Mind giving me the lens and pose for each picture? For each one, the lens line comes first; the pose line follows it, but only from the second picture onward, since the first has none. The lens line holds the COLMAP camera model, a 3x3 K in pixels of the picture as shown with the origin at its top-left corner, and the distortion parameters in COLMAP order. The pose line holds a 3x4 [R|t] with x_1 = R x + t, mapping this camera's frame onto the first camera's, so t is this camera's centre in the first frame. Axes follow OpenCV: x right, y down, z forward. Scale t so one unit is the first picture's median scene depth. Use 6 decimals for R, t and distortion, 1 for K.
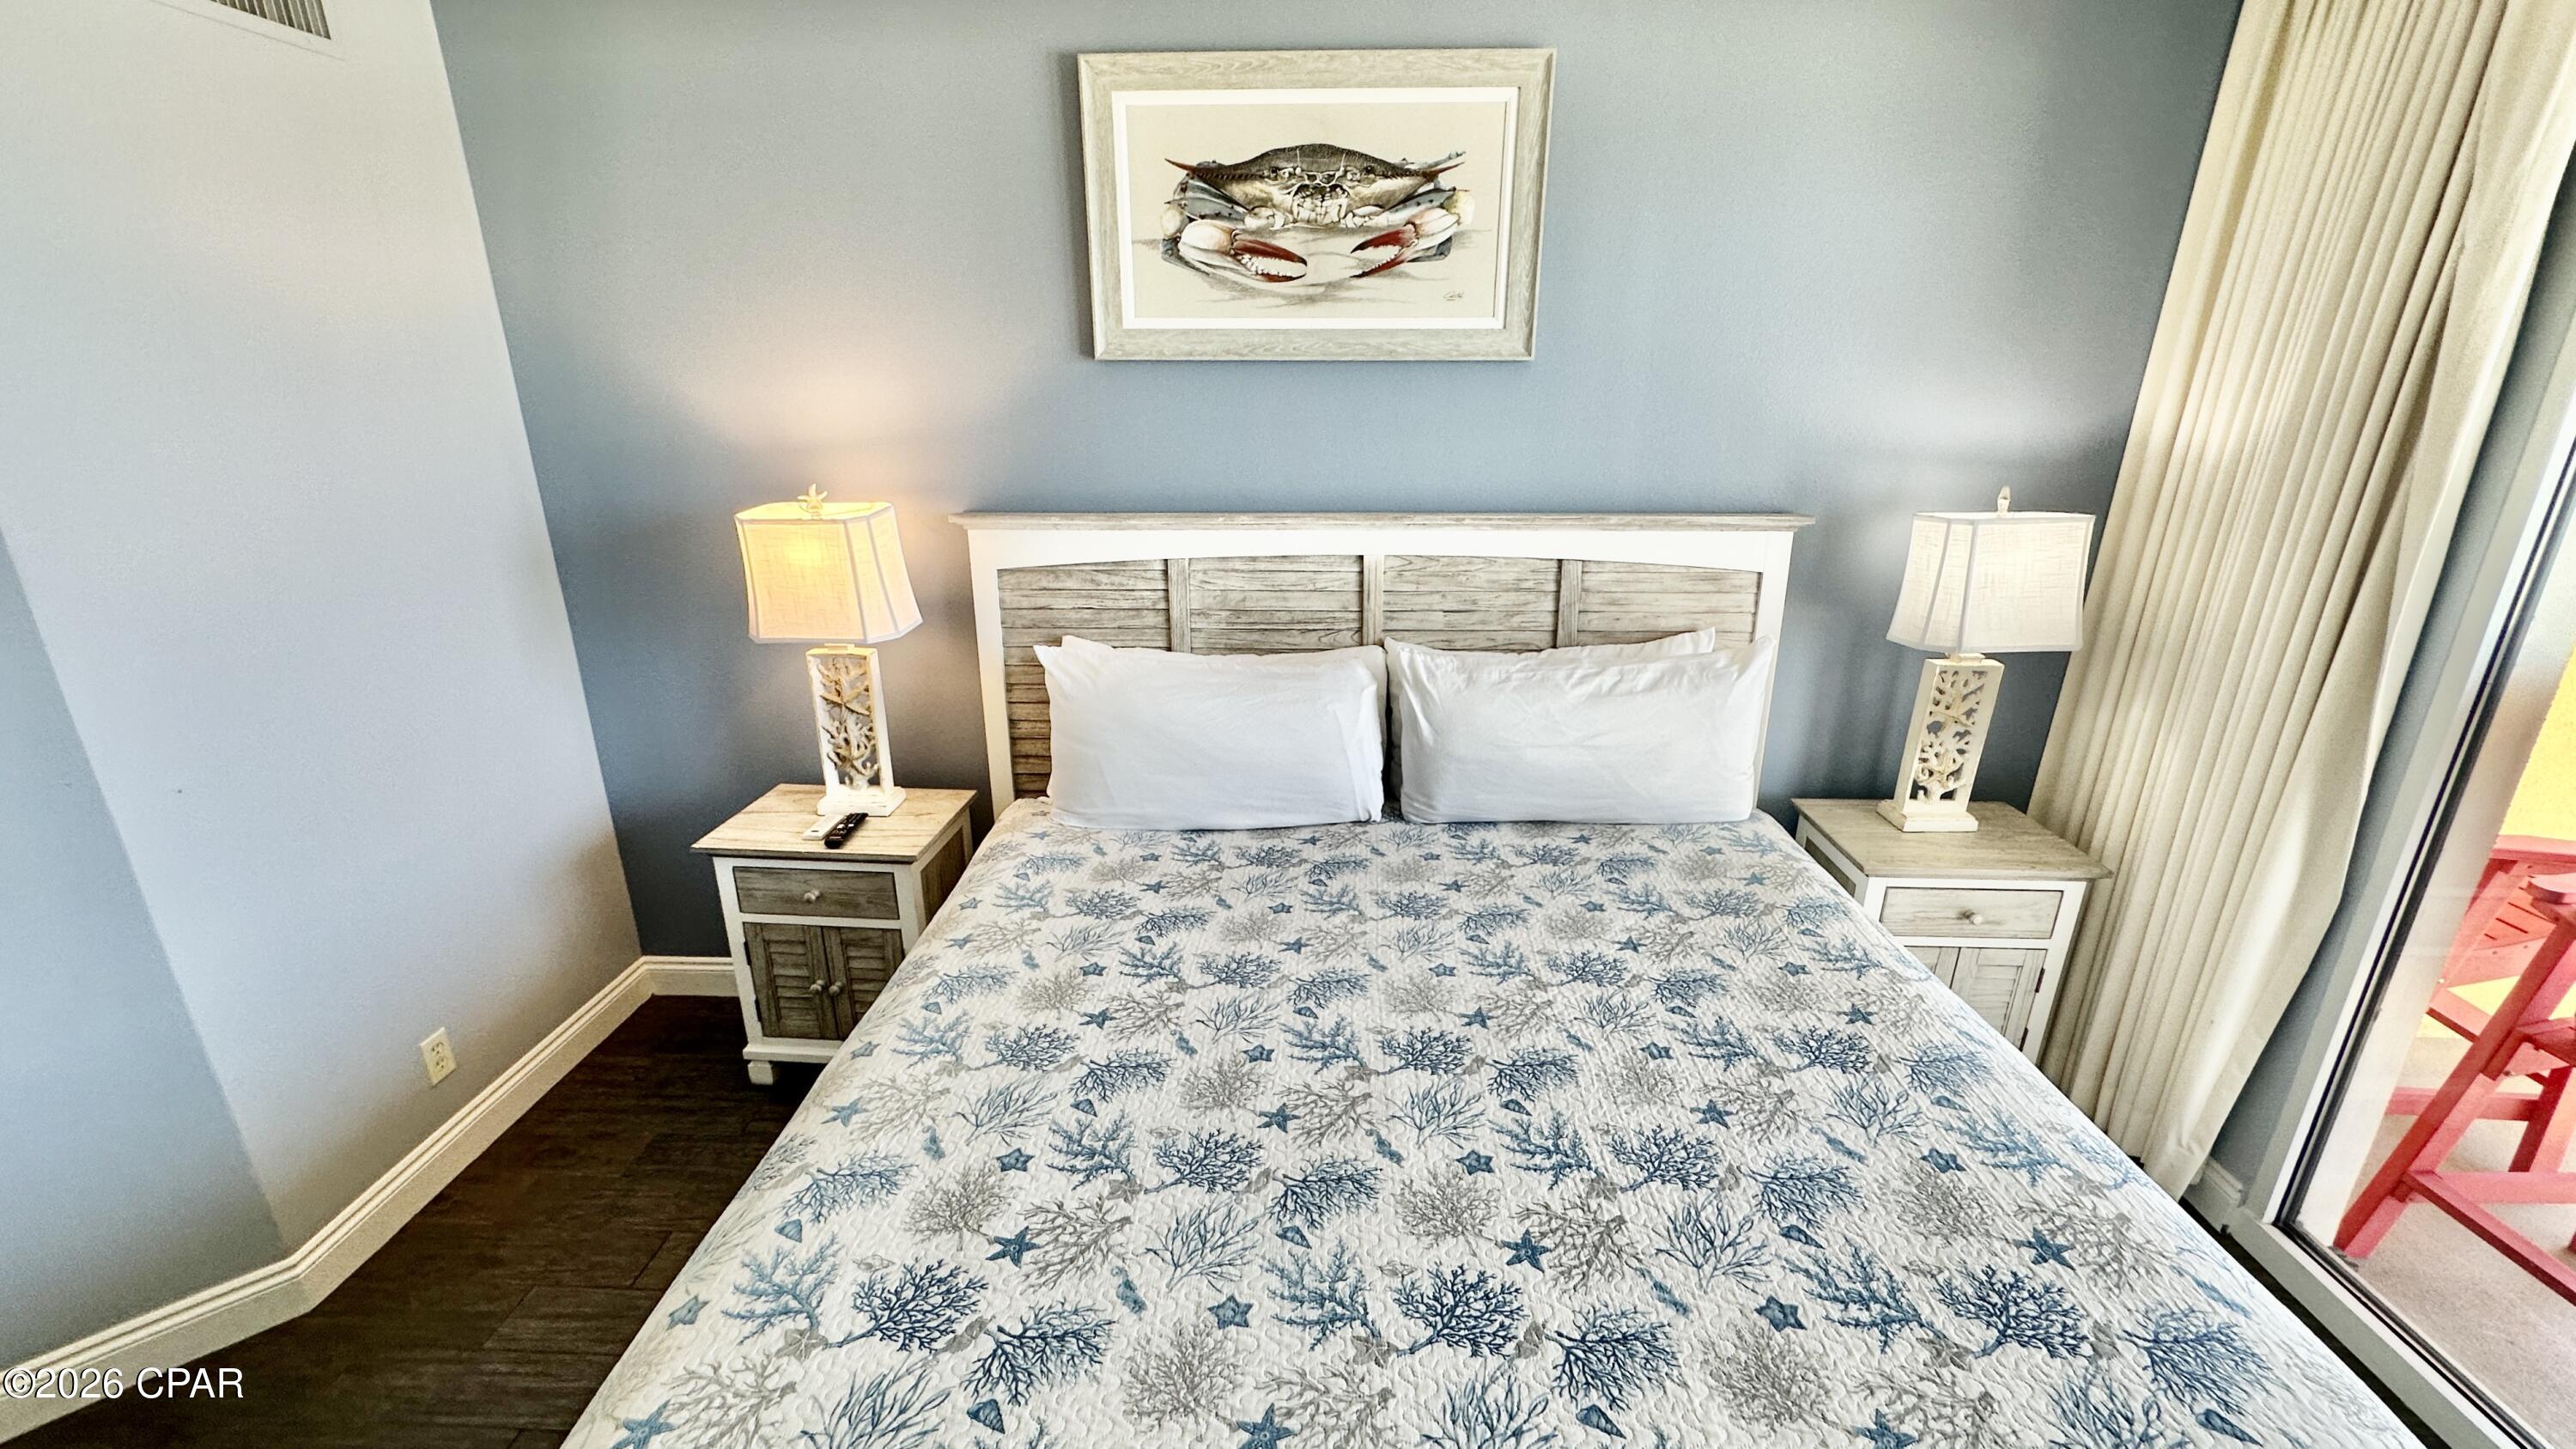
lens RADIAL K [[1029.2, 0, 1290.0], [0, 1029.2, 727.9], [0, 0, 1]] dist [-0.009118, 0.002401]
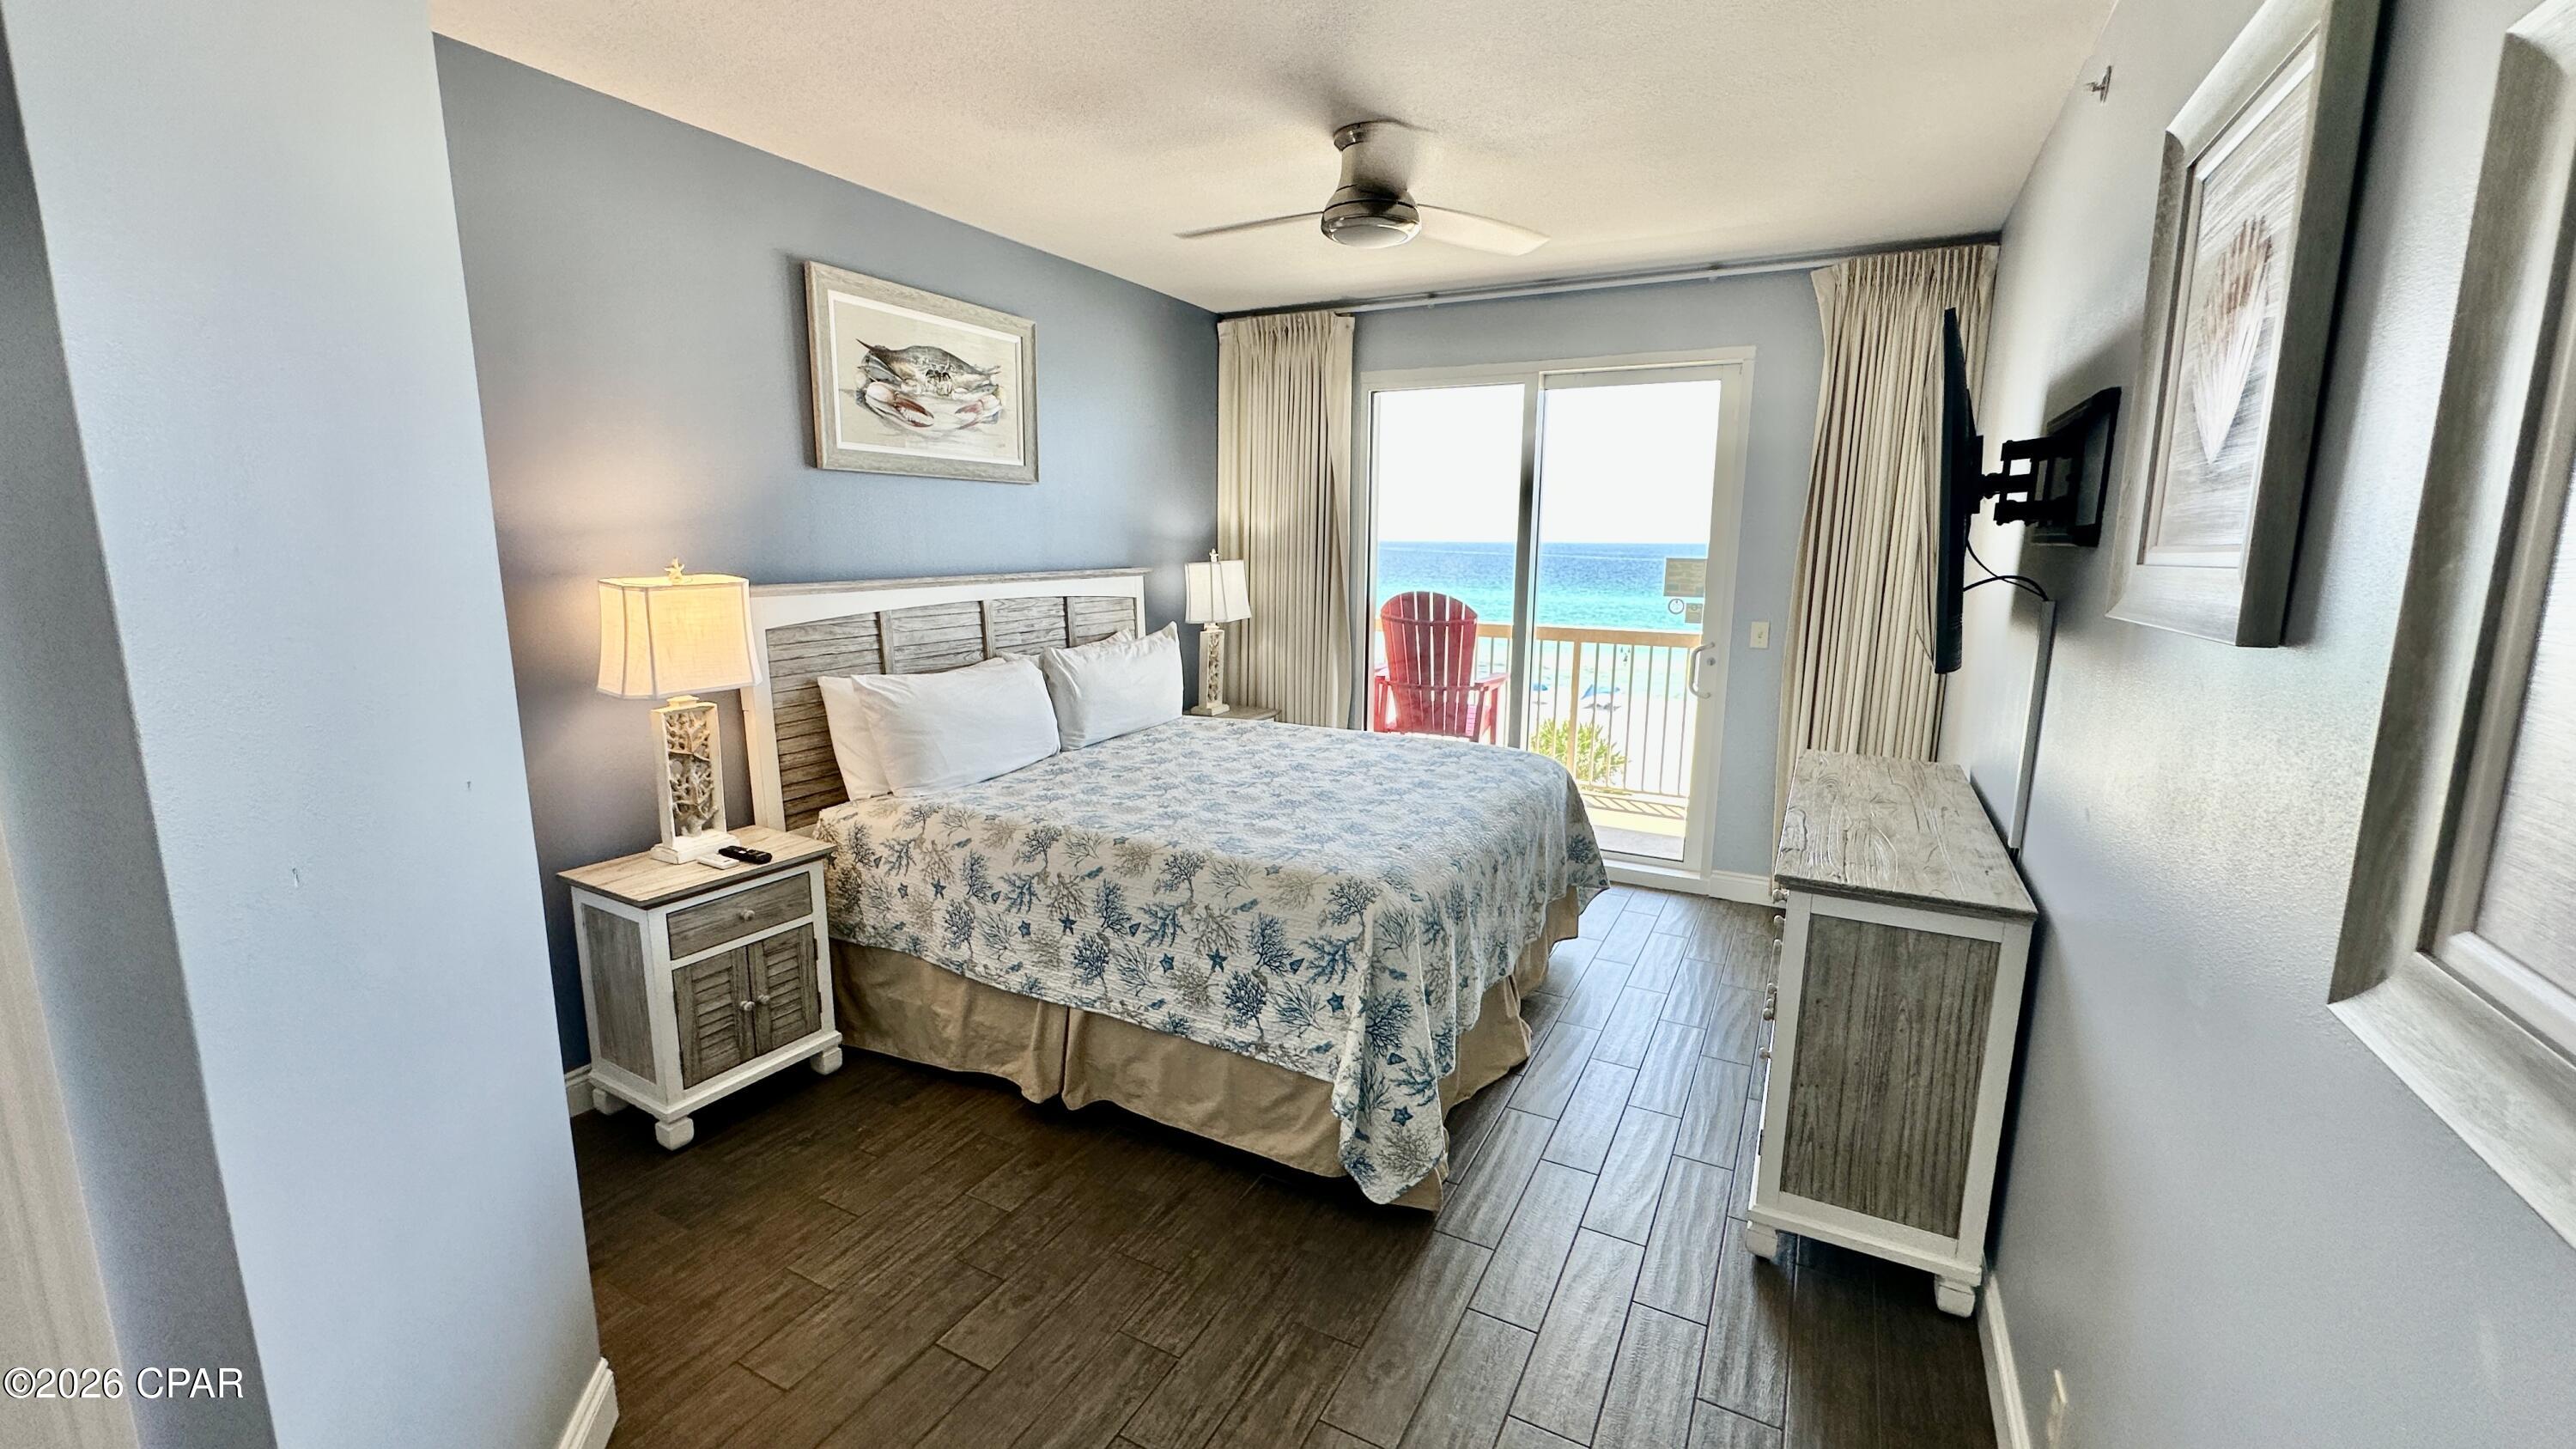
lens RADIAL K [[1029.2, 0, 1288.0], [0, 1029.2, 722.4], [0, 0, 1]] dist [-0.009118, 0.002401]
pose [[0.433397, -0.156631, 0.887487, -1.183681], [0.273322, 0.961242, 0.036173, 0.082712], [-0.858756, 0.226893, 0.459410, -0.073768]]
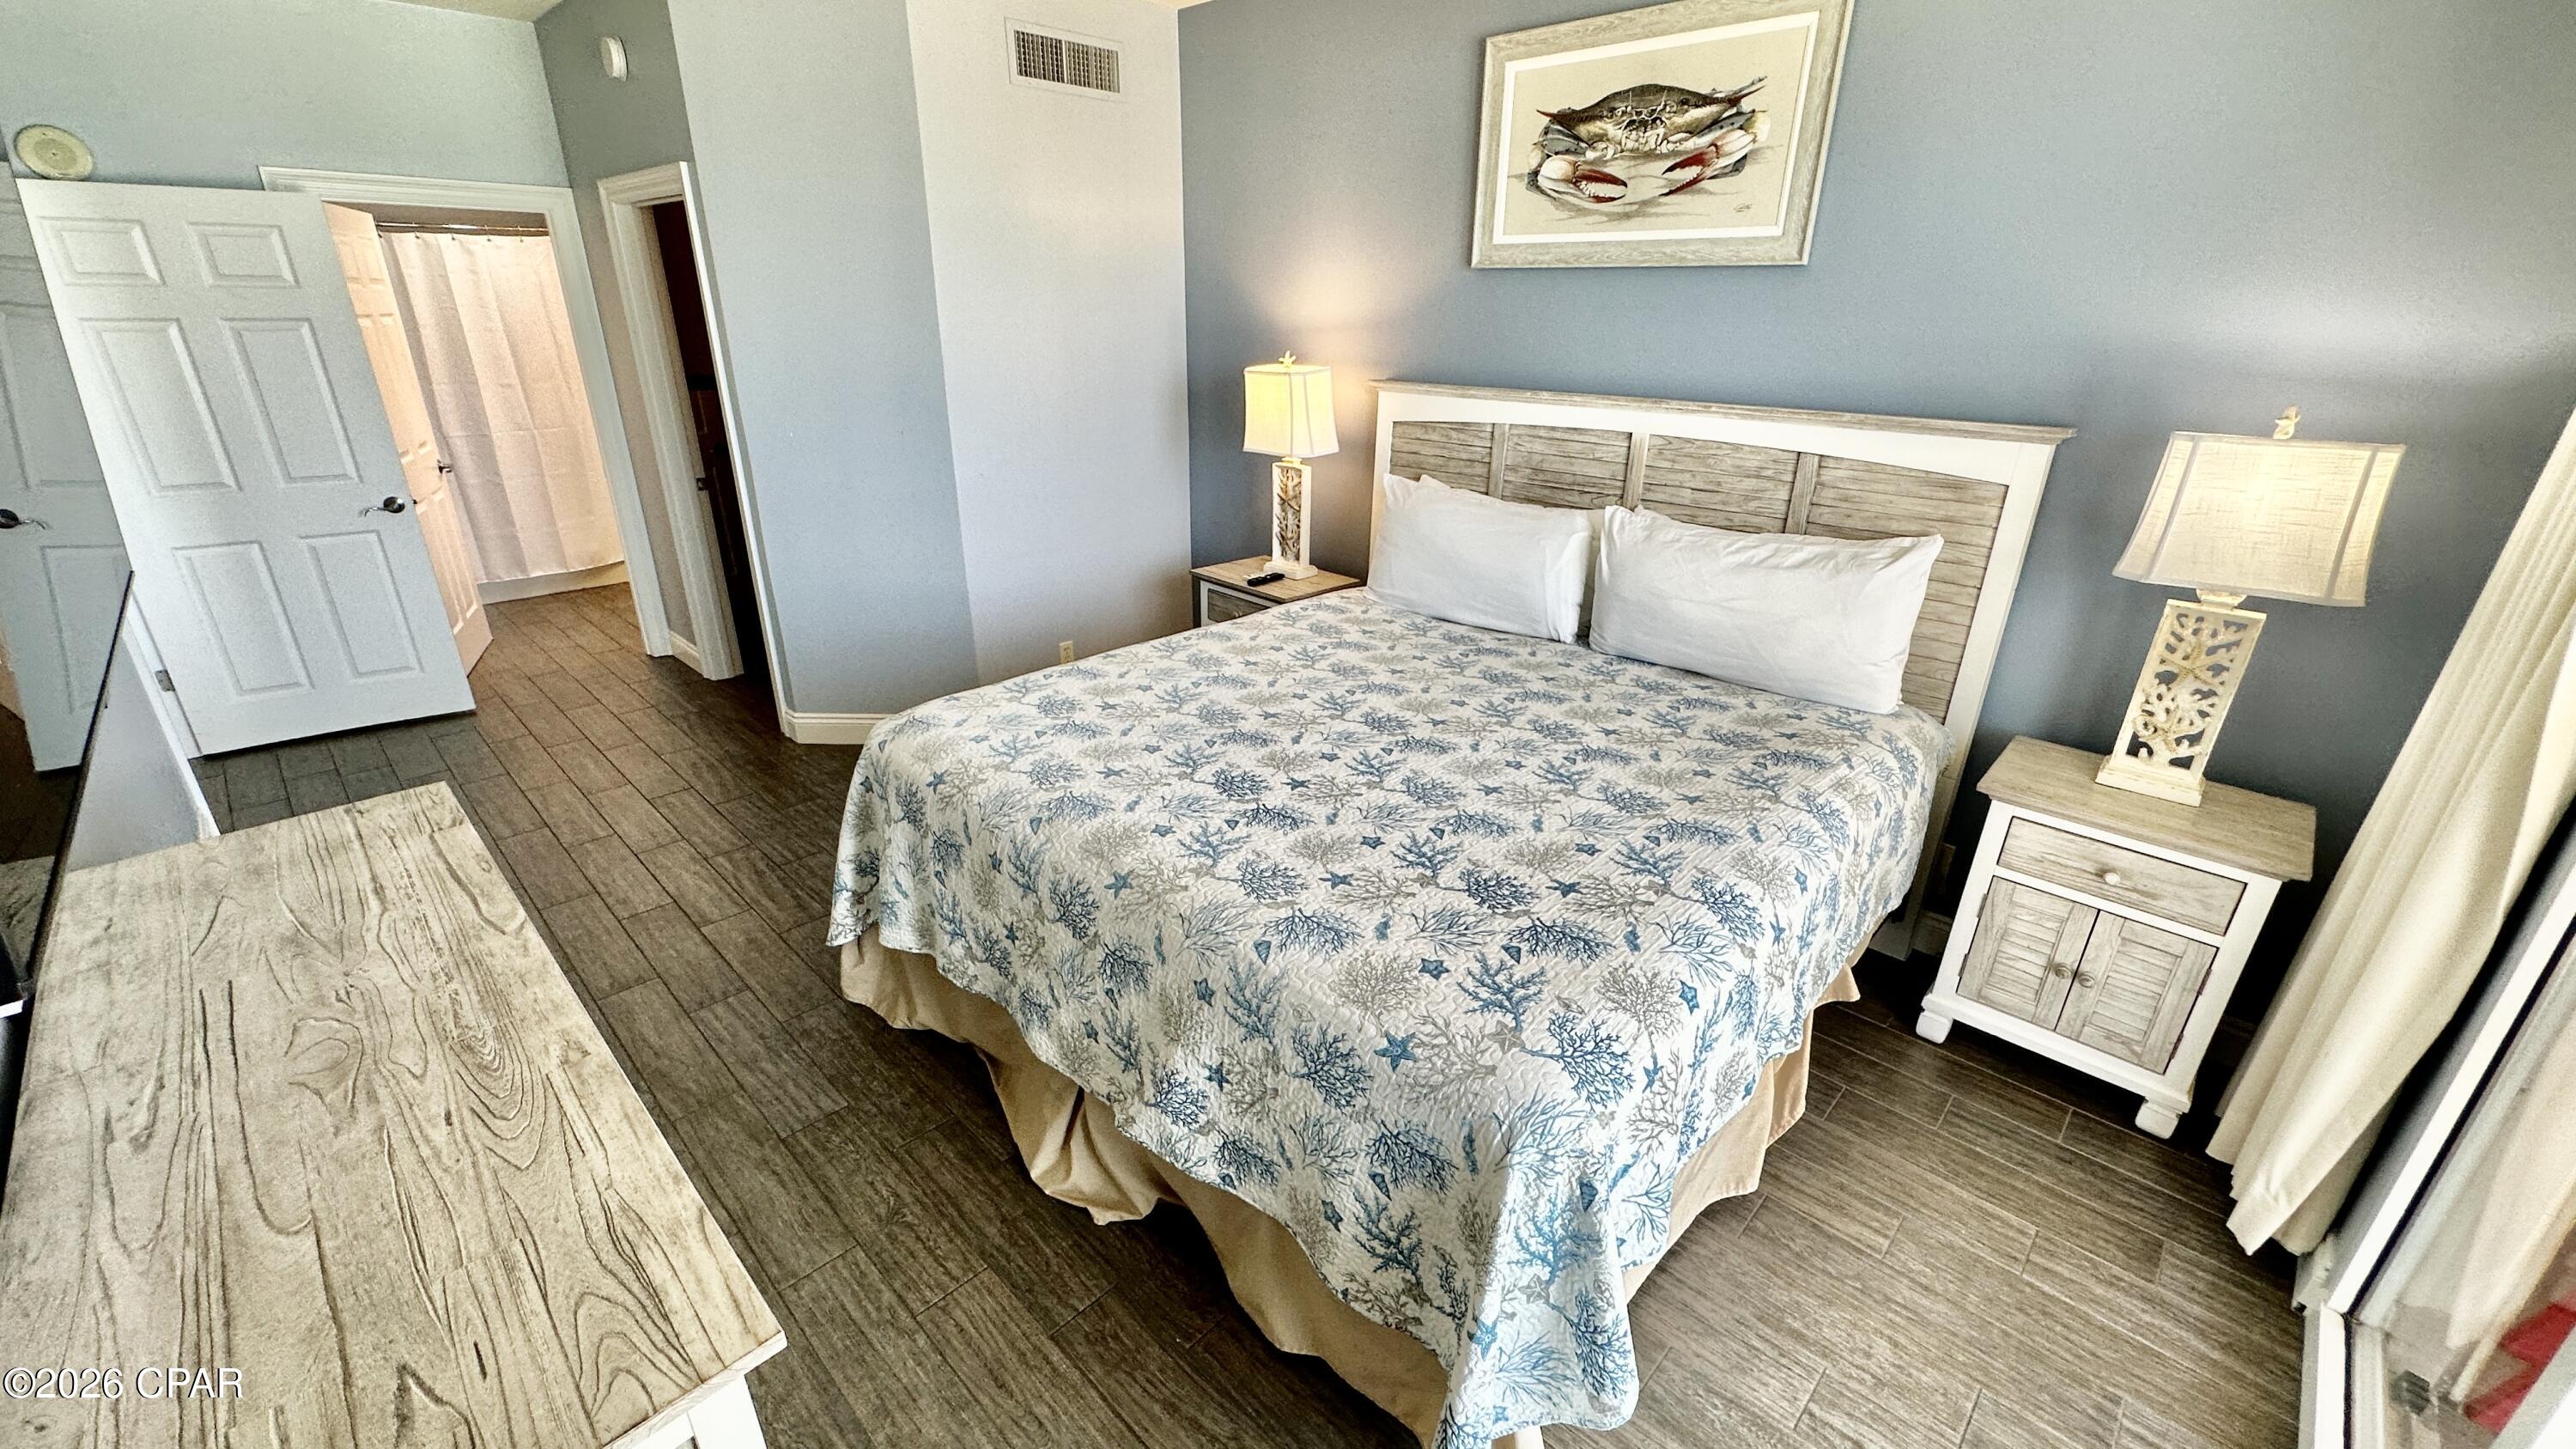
lens RADIAL K [[1029.2, 0, 1309.5], [0, 1029.2, 722.9], [0, 0, 1]] dist [-0.009118, 0.002401]
pose [[0.750344, 0.258389, -0.608456, 0.629693], [-0.227385, 0.965161, 0.129459, 0.093020], [0.620709, 0.041215, 0.782957, -0.165449]]
